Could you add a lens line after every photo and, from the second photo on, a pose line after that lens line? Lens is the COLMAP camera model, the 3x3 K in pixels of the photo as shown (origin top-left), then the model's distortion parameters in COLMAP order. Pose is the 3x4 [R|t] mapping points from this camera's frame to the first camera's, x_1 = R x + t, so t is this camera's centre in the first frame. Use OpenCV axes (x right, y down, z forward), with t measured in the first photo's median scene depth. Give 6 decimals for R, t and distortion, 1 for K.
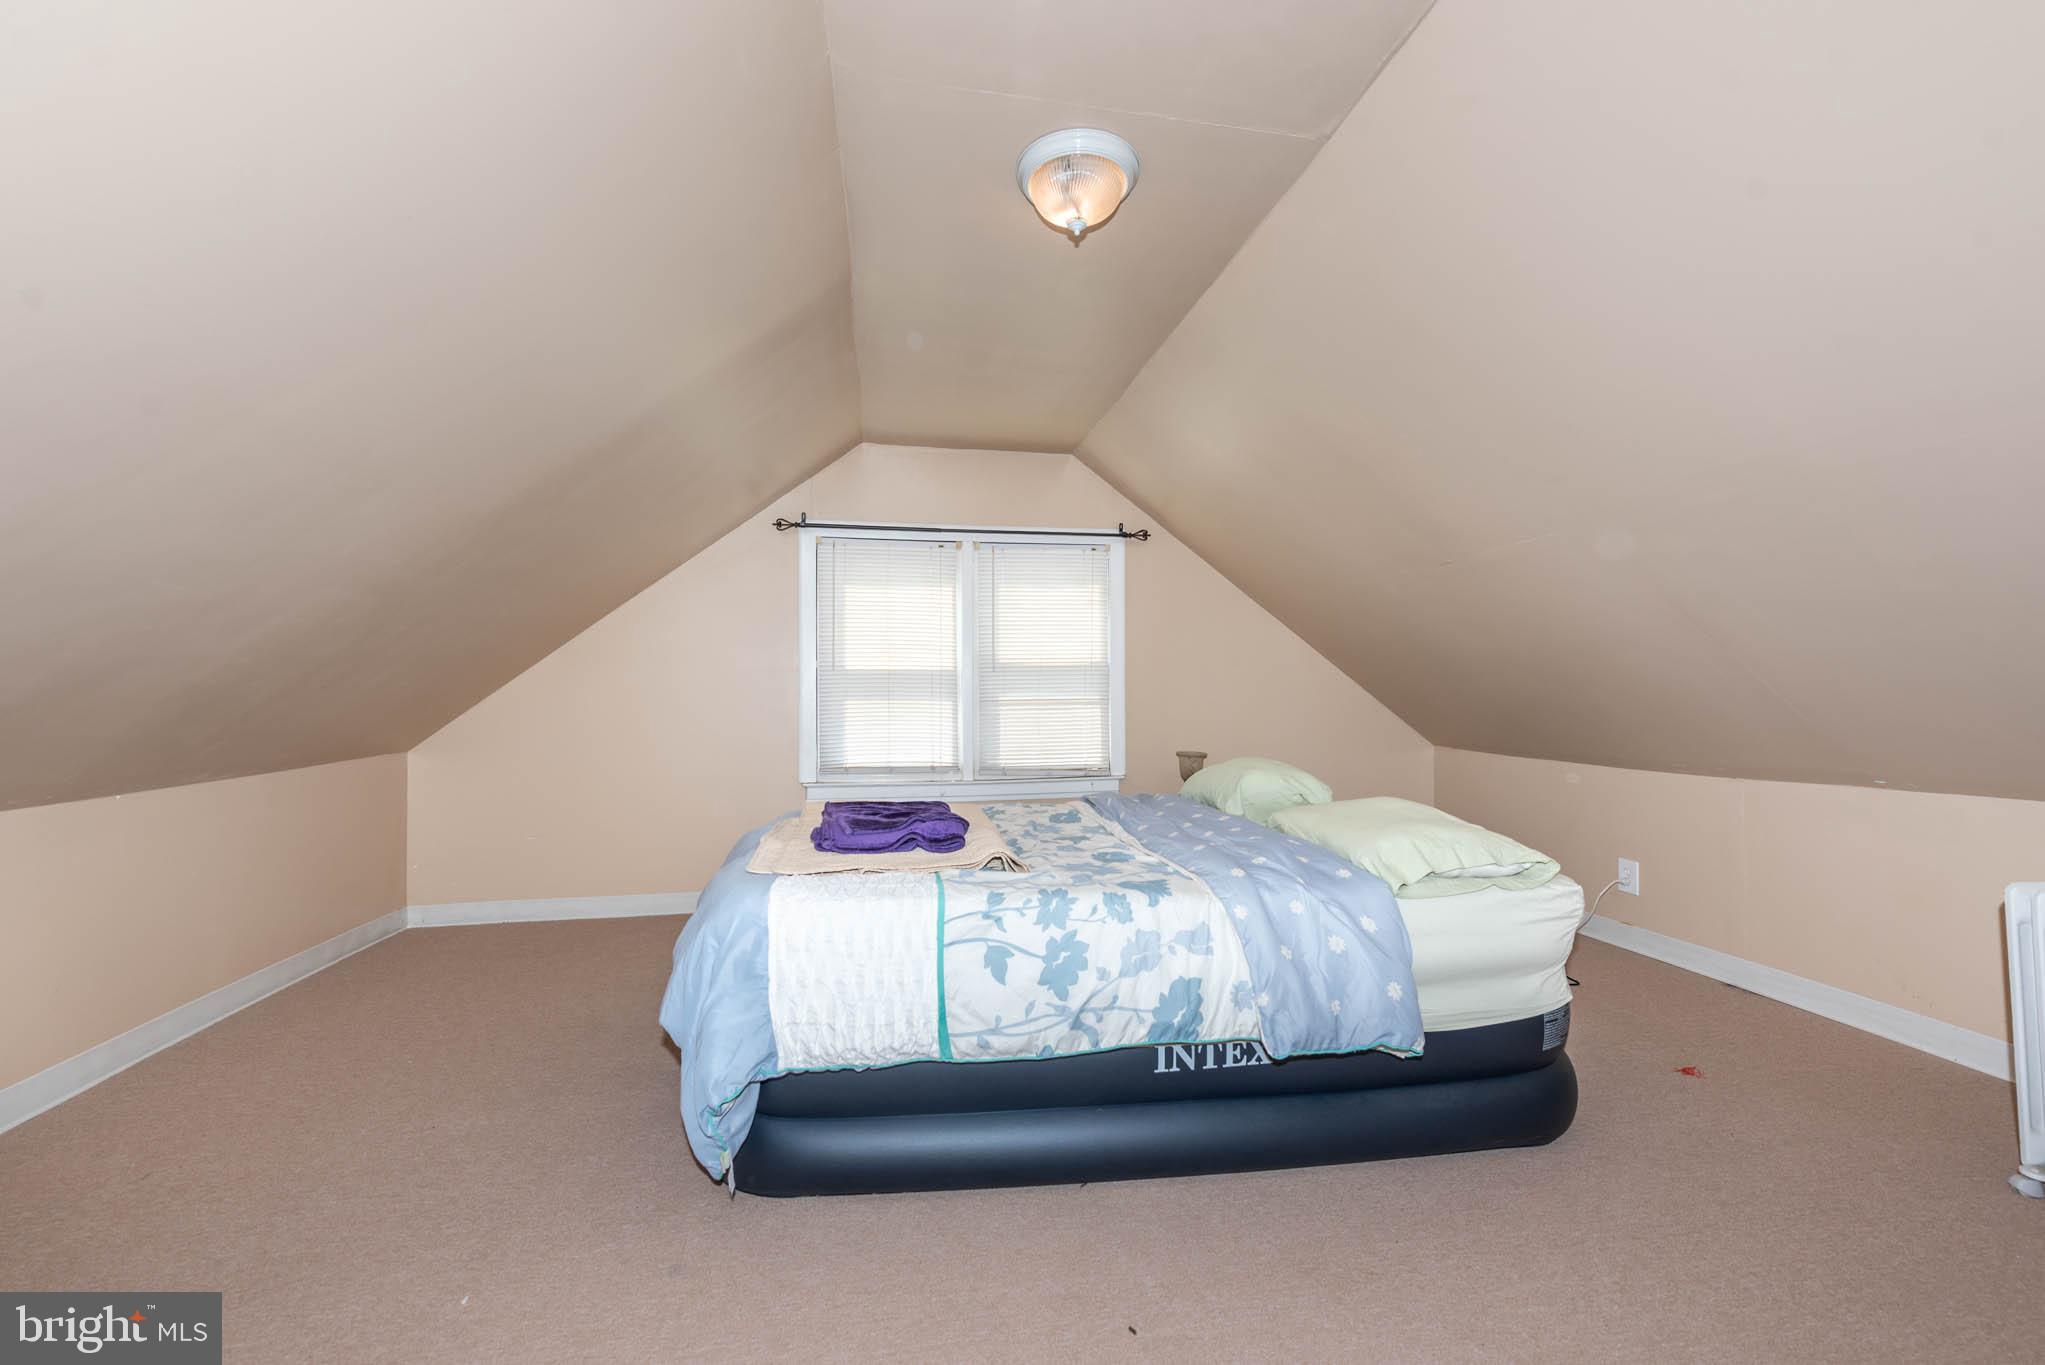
lens RADIAL K [[836.6, 0, 1036.7], [0, 836.6, 686.5], [0, 0, 1]] dist [0.023059, -0.000336]
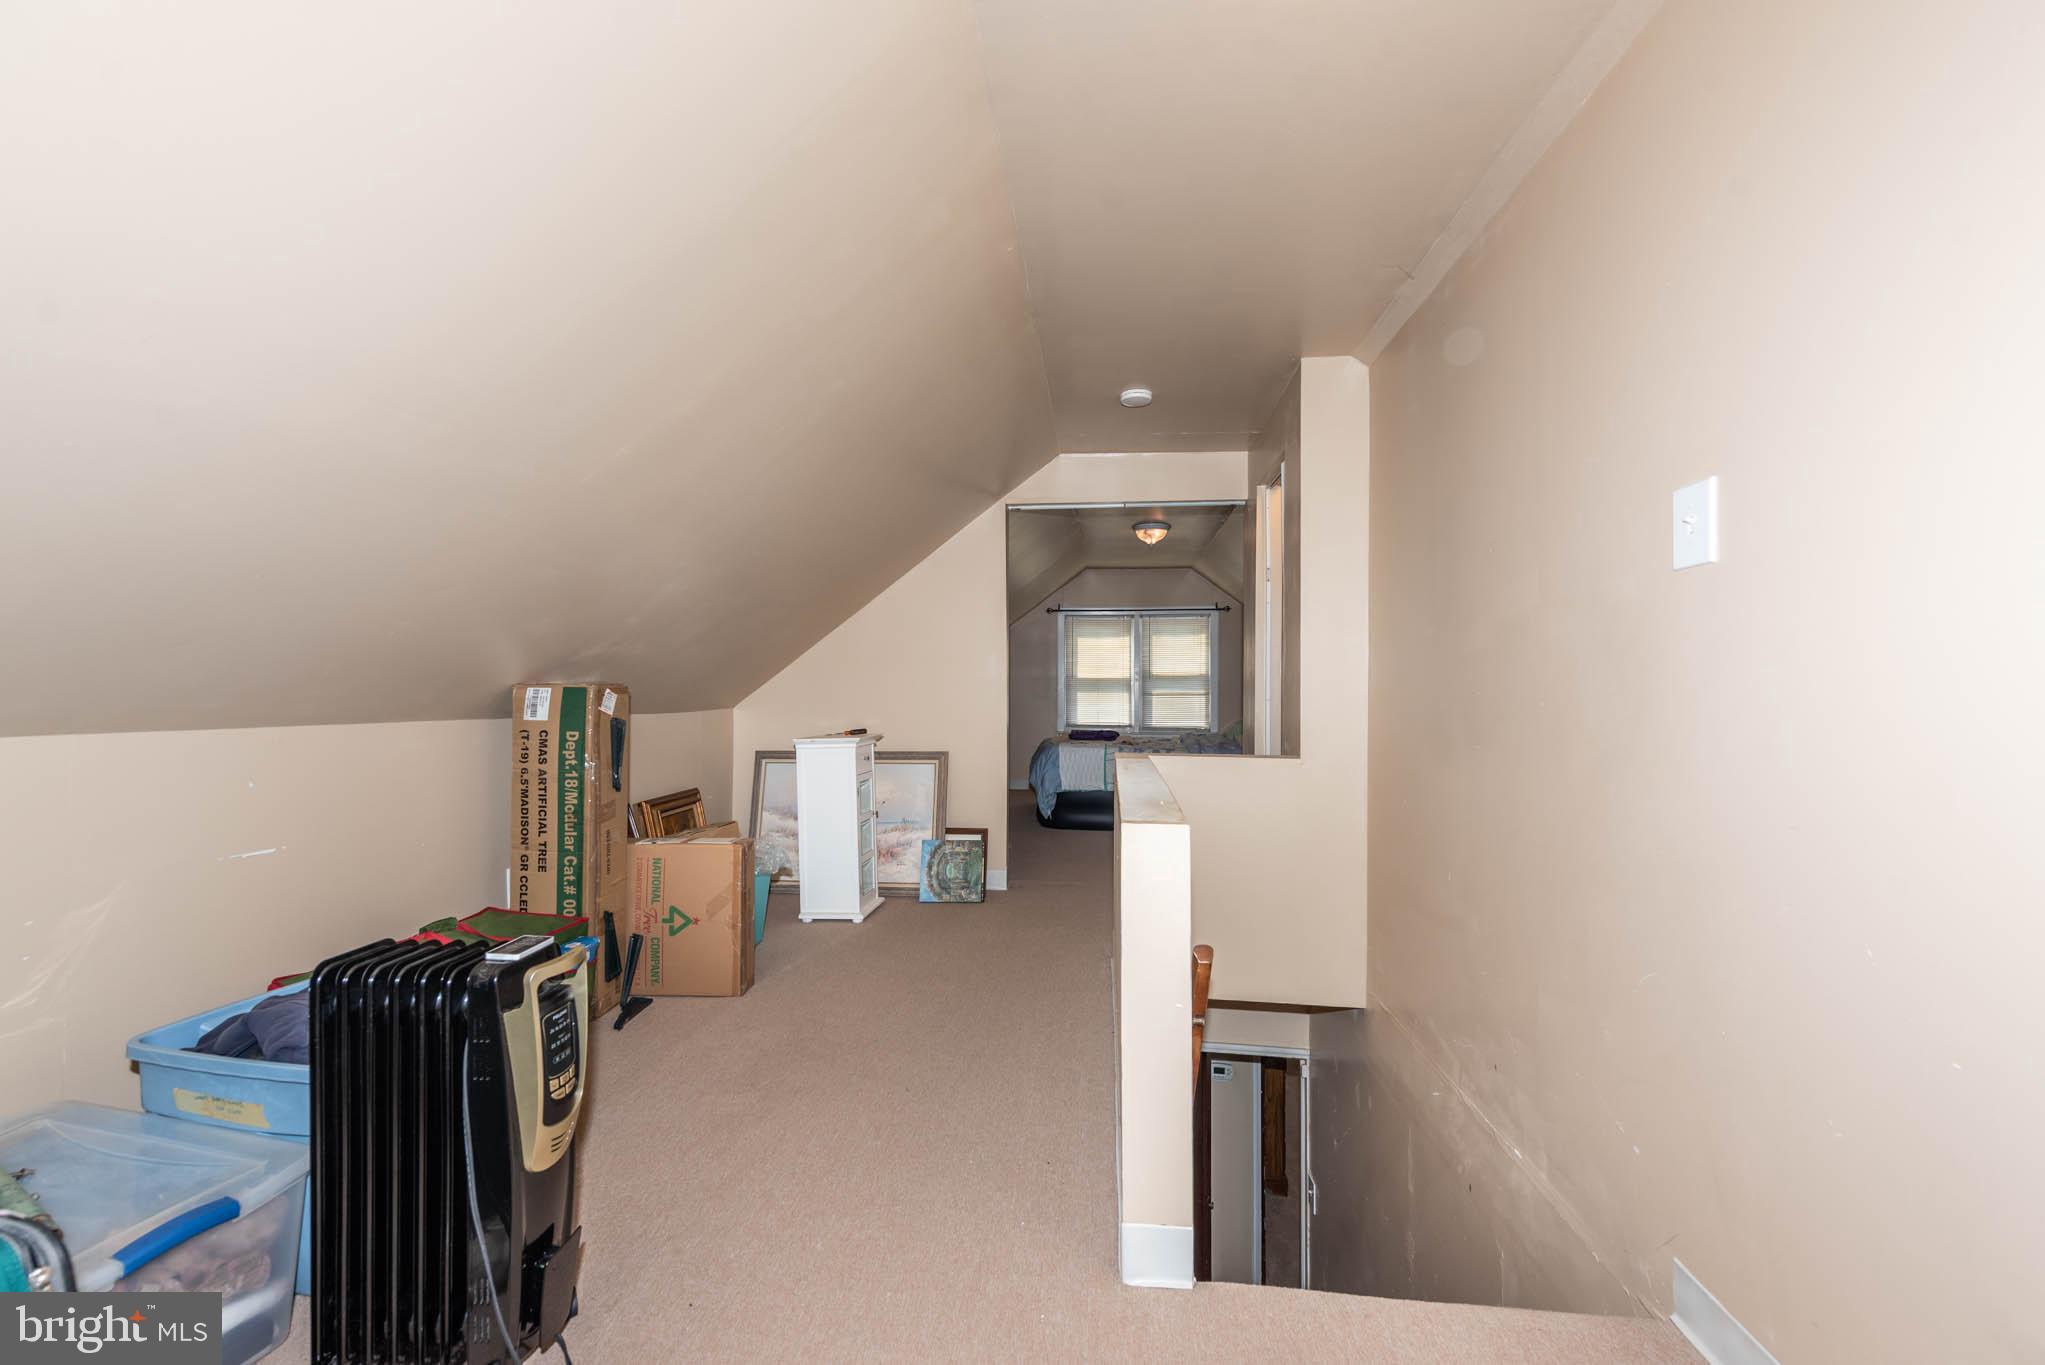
lens RADIAL K [[836.6, 0, 1027.0], [0, 836.6, 685.4], [0, 0, 1]] dist [0.023059, -0.000336]
pose [[0.961604, 0.008211, -0.274317, 0.218990], [-0.005333, 0.999923, 0.011236, -0.023337], [0.274388, -0.009342, 0.961574, -1.020368]]
